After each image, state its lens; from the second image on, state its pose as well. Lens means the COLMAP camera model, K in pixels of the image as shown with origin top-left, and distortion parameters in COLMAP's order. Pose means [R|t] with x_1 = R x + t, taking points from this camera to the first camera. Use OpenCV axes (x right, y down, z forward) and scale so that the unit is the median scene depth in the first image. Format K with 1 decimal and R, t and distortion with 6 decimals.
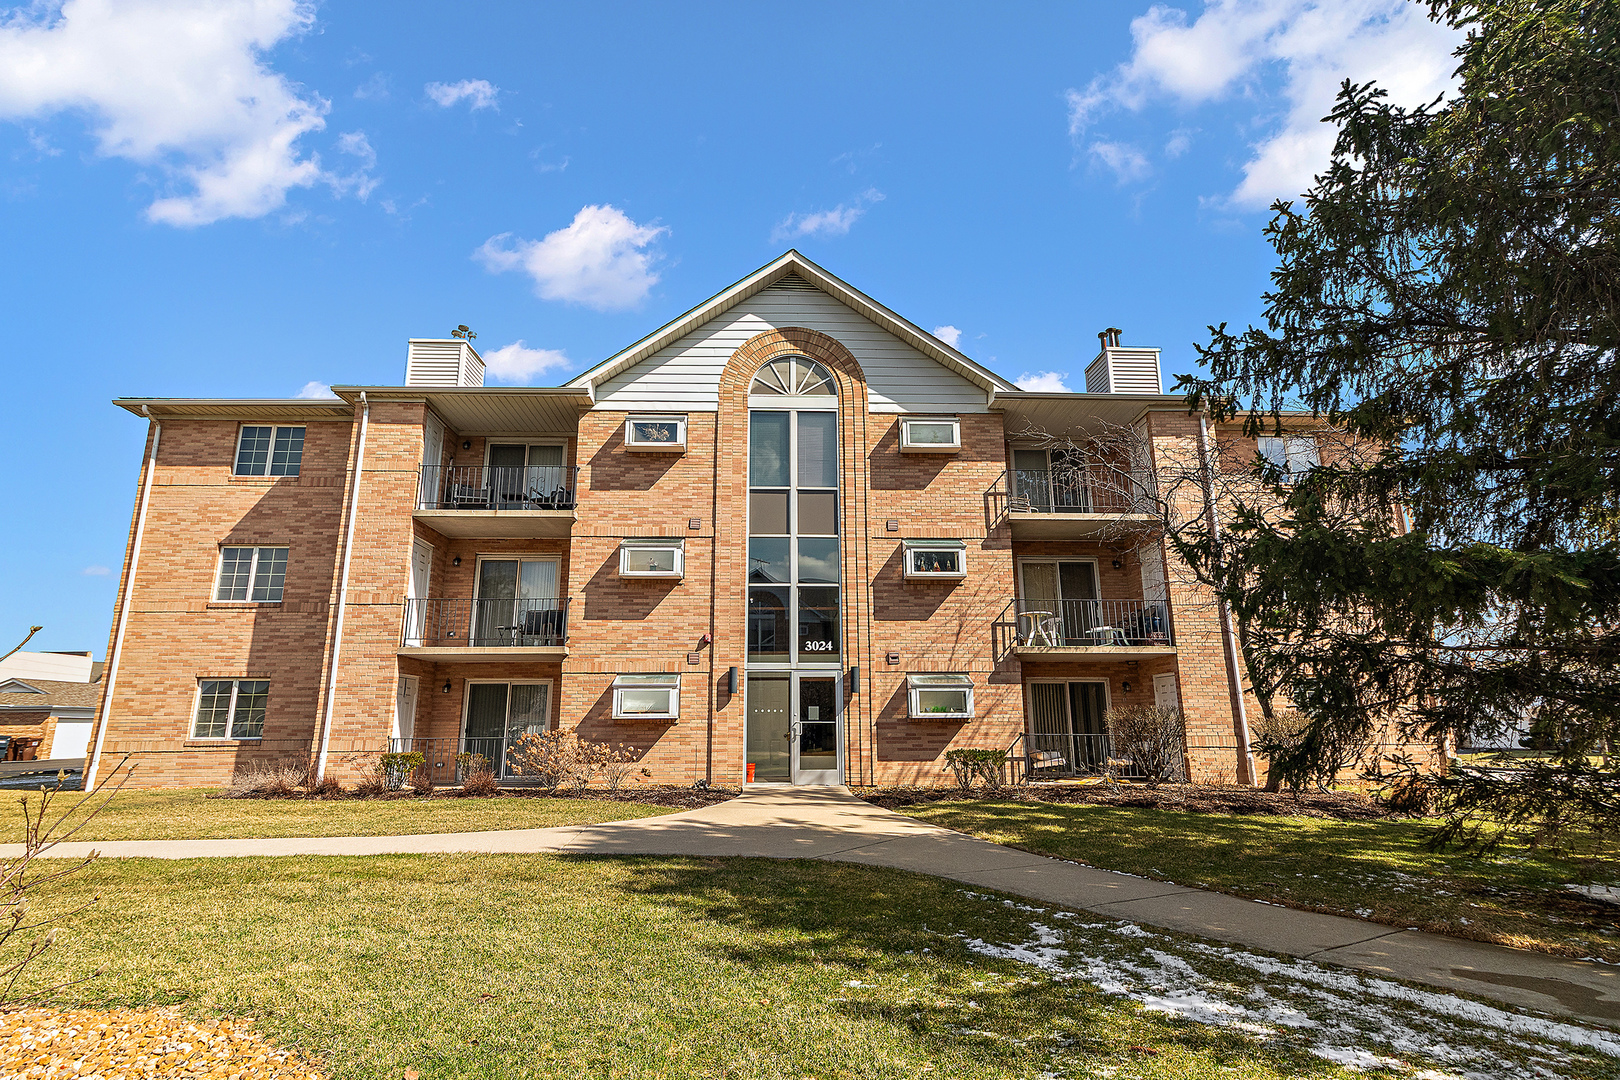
lens RADIAL K [[776.6, 0, 810.2], [0, 776.6, 551.2], [0, 0, 1]] dist [0.001968, -0.000324]
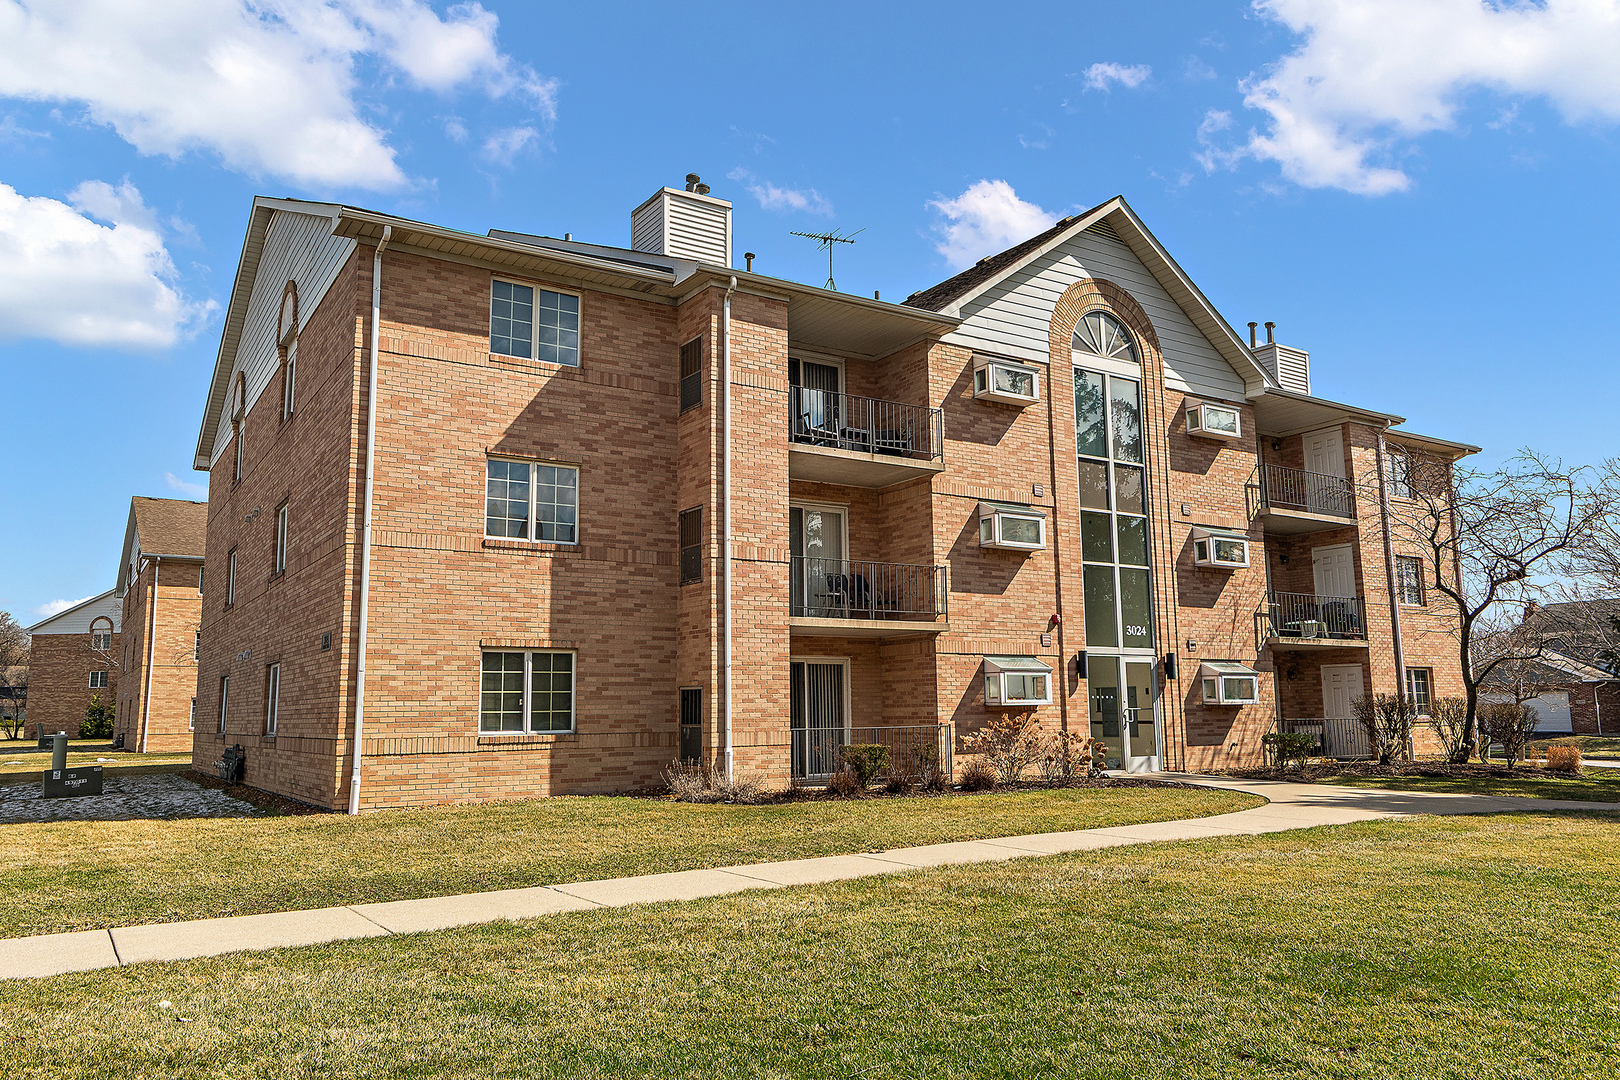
lens RADIAL K [[1142.5, 0, 810.0], [0, 1142.5, 540.0], [0, 0, 1]] dist [0.000133, -0.000514]
pose [[0.865923, 0.070926, 0.495123, -1.027770], [-0.105599, 0.993506, 0.042364, -0.006378], [-0.488903, -0.088968, 0.867790, -0.020475]]
